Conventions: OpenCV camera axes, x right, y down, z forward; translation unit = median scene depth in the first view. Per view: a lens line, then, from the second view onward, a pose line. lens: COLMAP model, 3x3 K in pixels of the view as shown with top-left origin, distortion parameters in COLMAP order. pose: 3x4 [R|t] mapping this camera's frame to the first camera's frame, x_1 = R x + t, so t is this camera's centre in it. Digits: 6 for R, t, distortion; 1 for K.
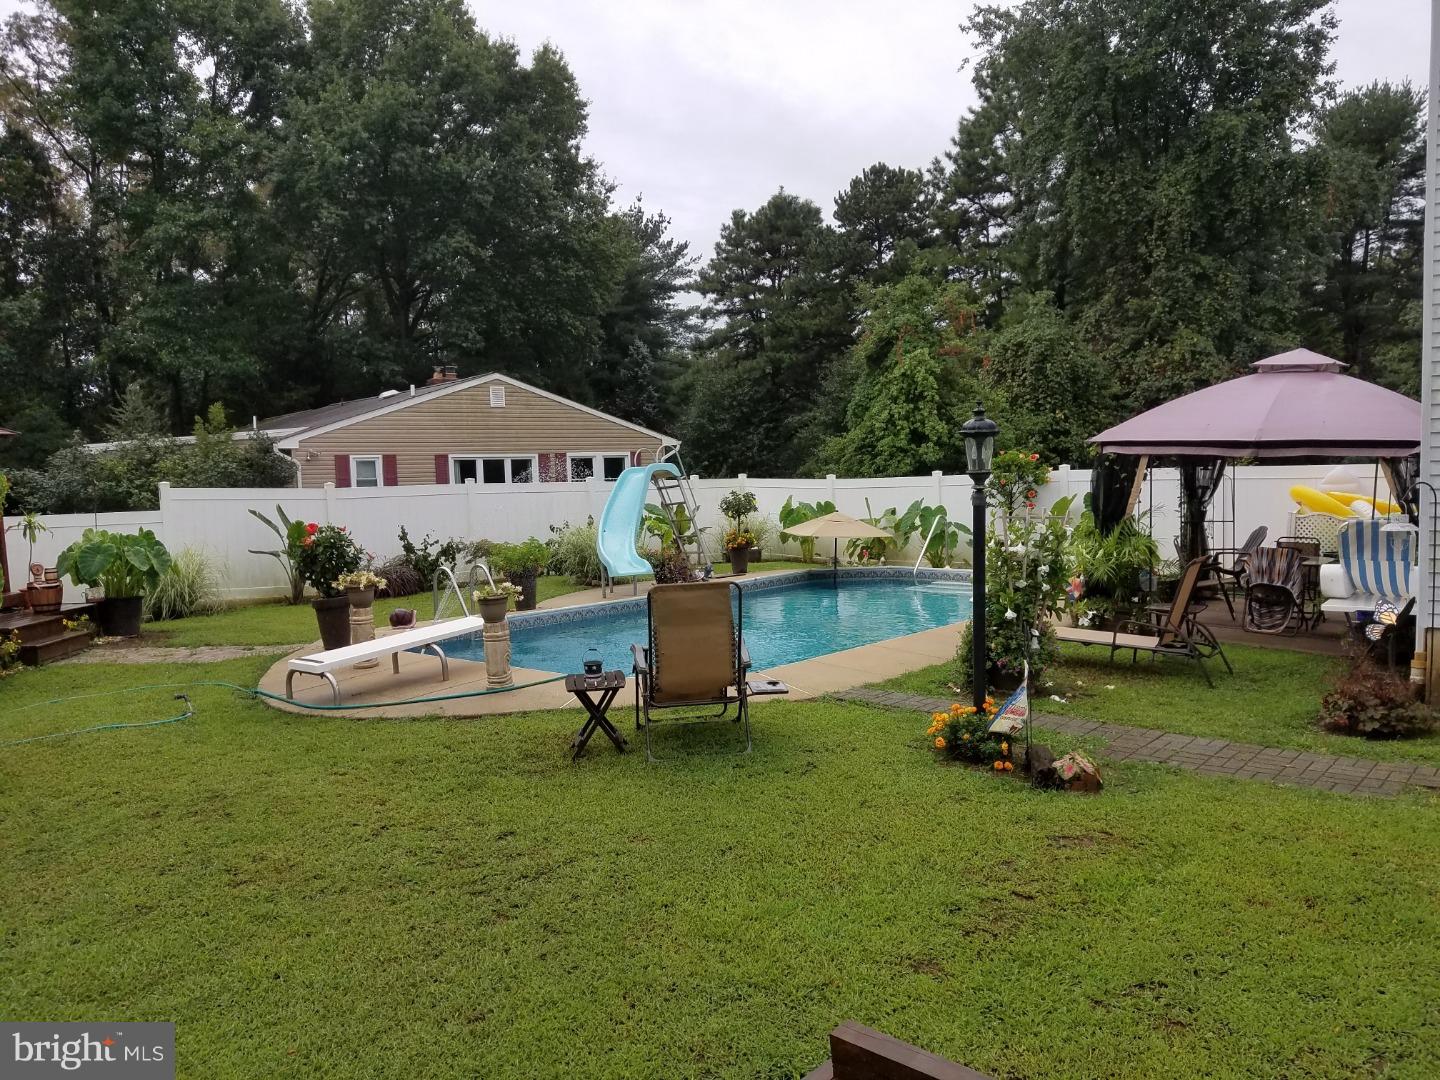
lens RADIAL K [[1093.7, 0, 717.3], [0, 1093.7, 581.7], [0, 0, 1]] dist [0.009187, -0.051537]
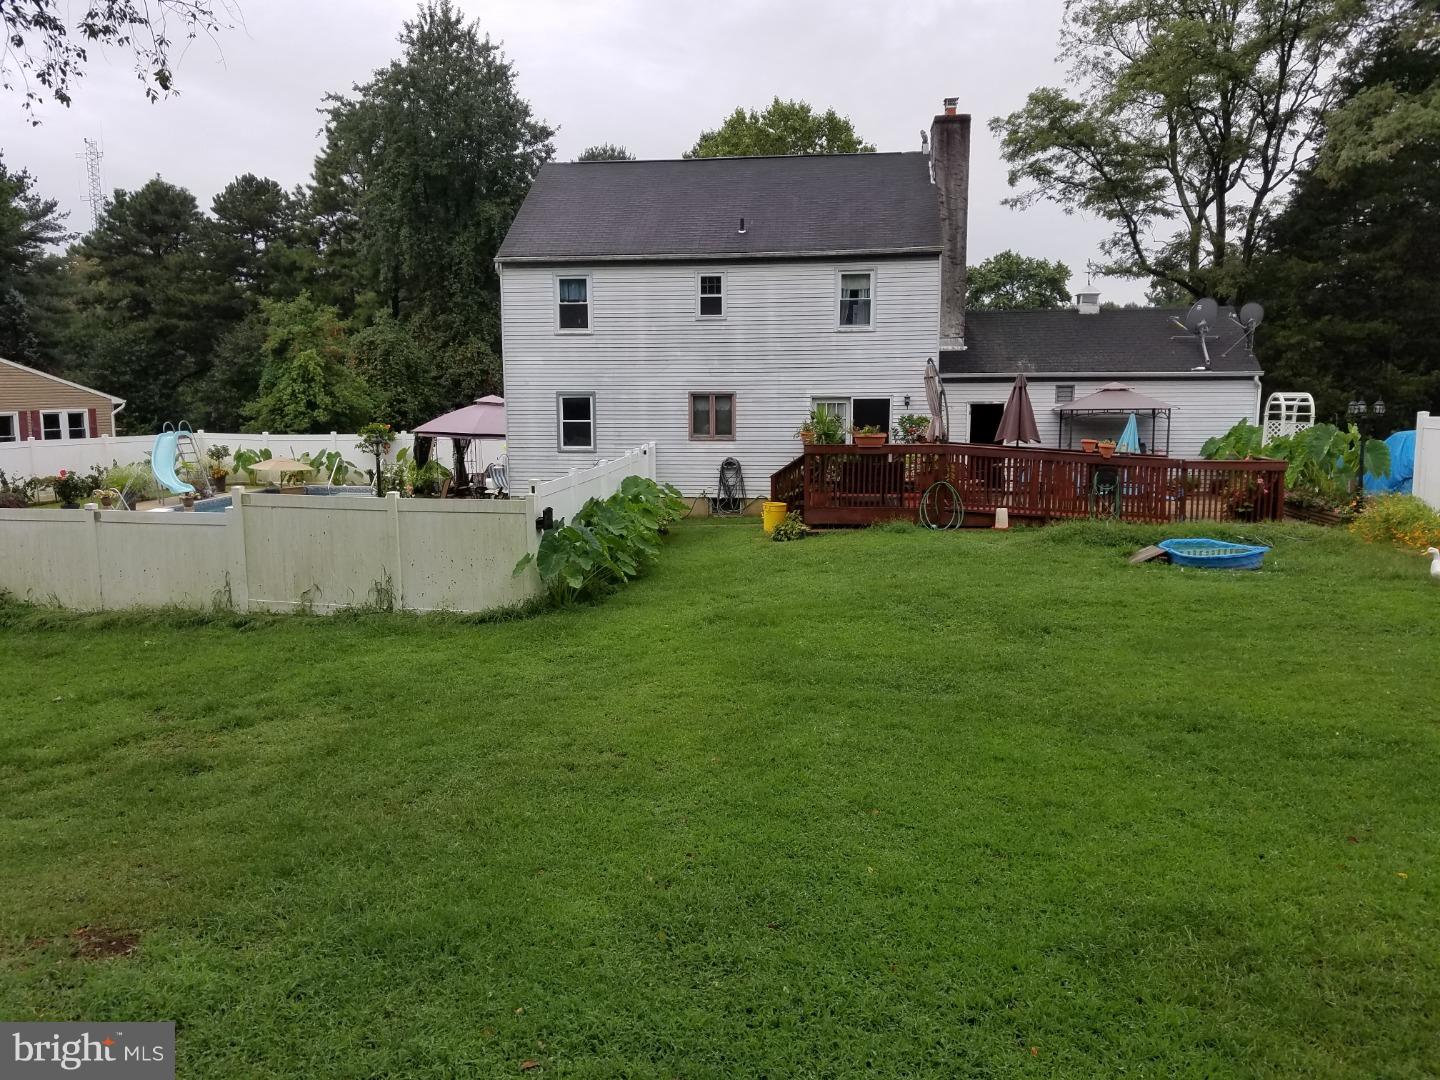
lens RADIAL K [[1093.7, 0, 717.3], [0, 1093.7, 581.7], [0, 0, 1]] dist [0.009187, -0.051537]
pose [[0.837938, -0.072573, 0.540919, -0.173203], [0.035253, 0.996247, 0.079053, 0.015844], [-0.544626, -0.047172, 0.837351, -0.570659]]
